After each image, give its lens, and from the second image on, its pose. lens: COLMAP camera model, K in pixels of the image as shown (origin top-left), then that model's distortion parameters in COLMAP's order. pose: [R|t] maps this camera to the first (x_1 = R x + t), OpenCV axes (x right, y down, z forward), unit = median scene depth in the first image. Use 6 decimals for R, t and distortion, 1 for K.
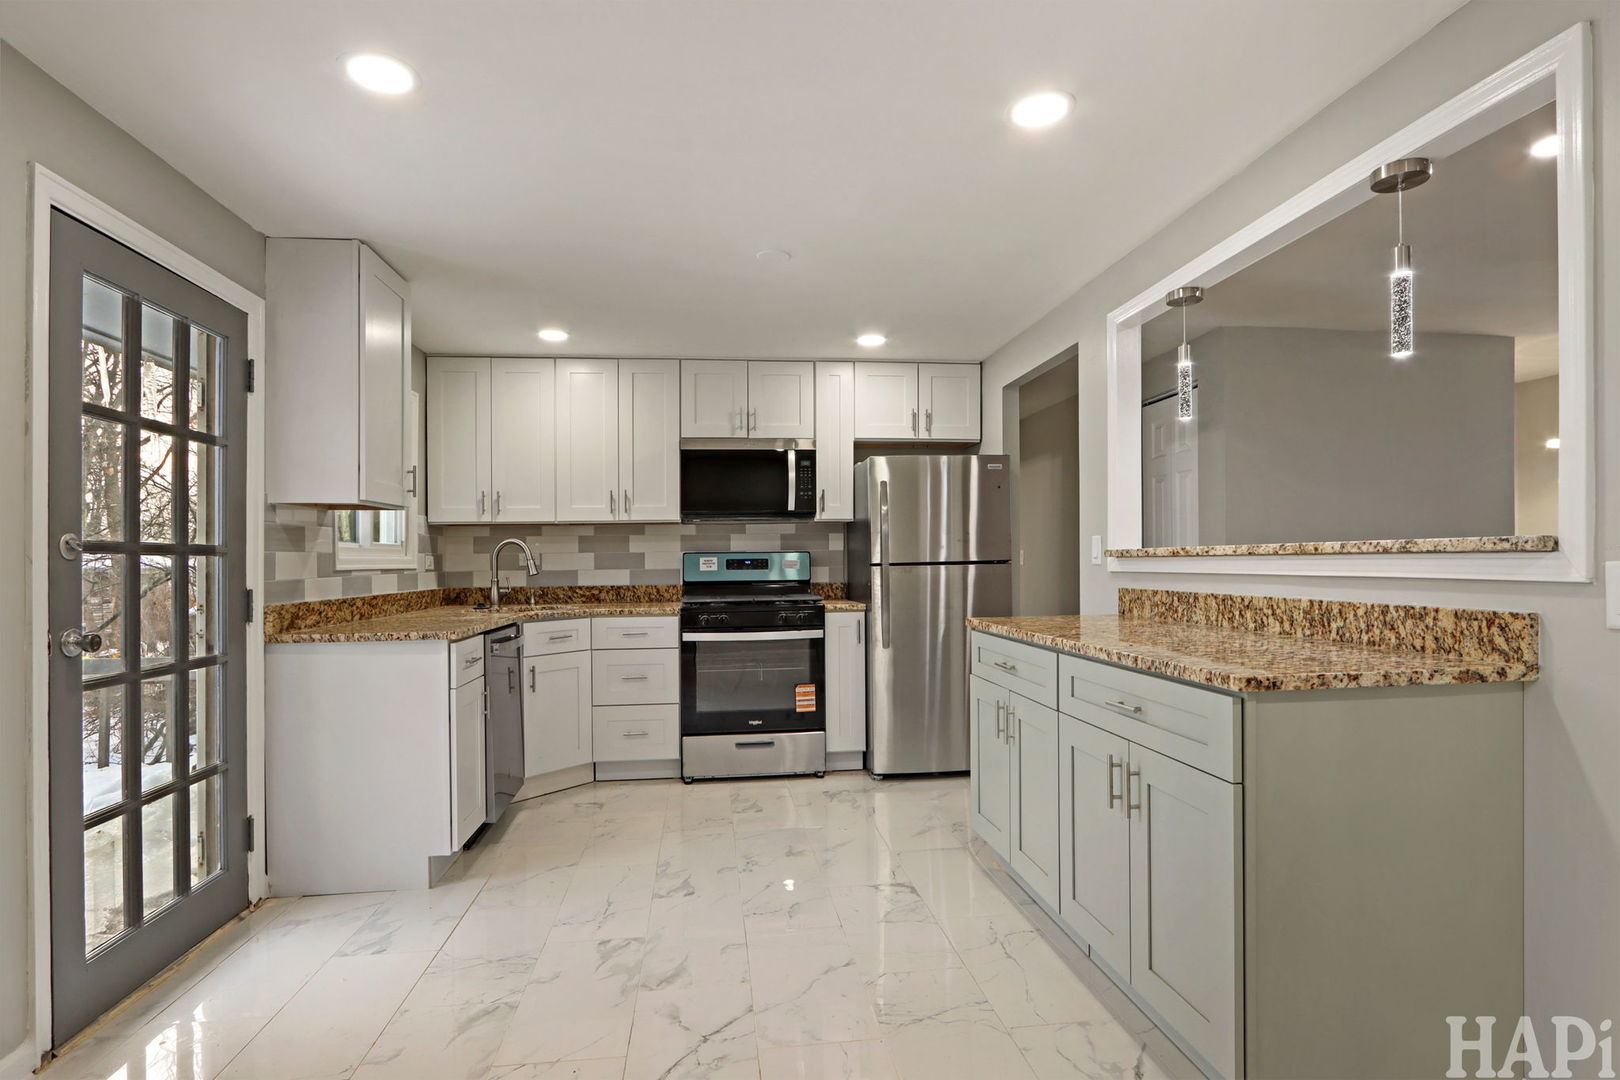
lens RADIAL K [[771.0, 0, 803.9], [0, 771.0, 564.6], [0, 0, 1]] dist [0.000387, 0.000021]
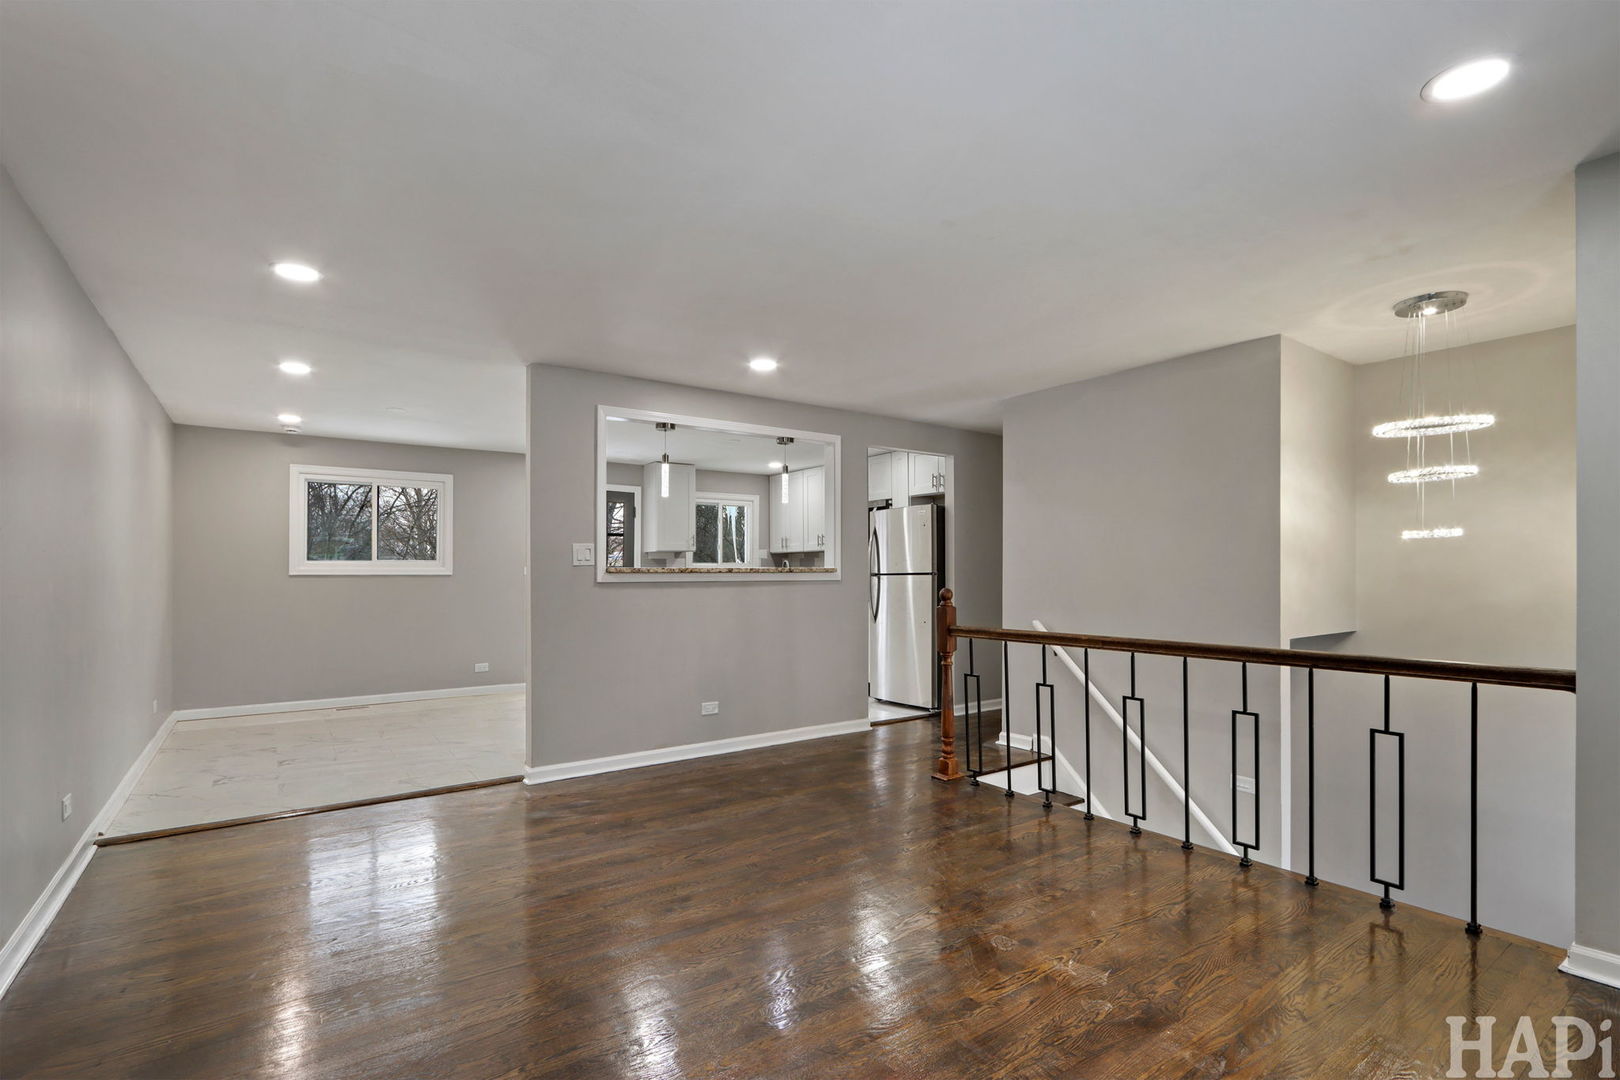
lens RADIAL K [[771.0, 0, 803.9], [0, 771.0, 564.6], [0, 0, 1]] dist [0.000387, 0.000021]
pose [[0.466814, -0.006197, -0.884334, 1.544200], [-0.003683, 0.999953, -0.008951, -0.007343], [0.884348, 0.007436, 0.466769, 0.104806]]
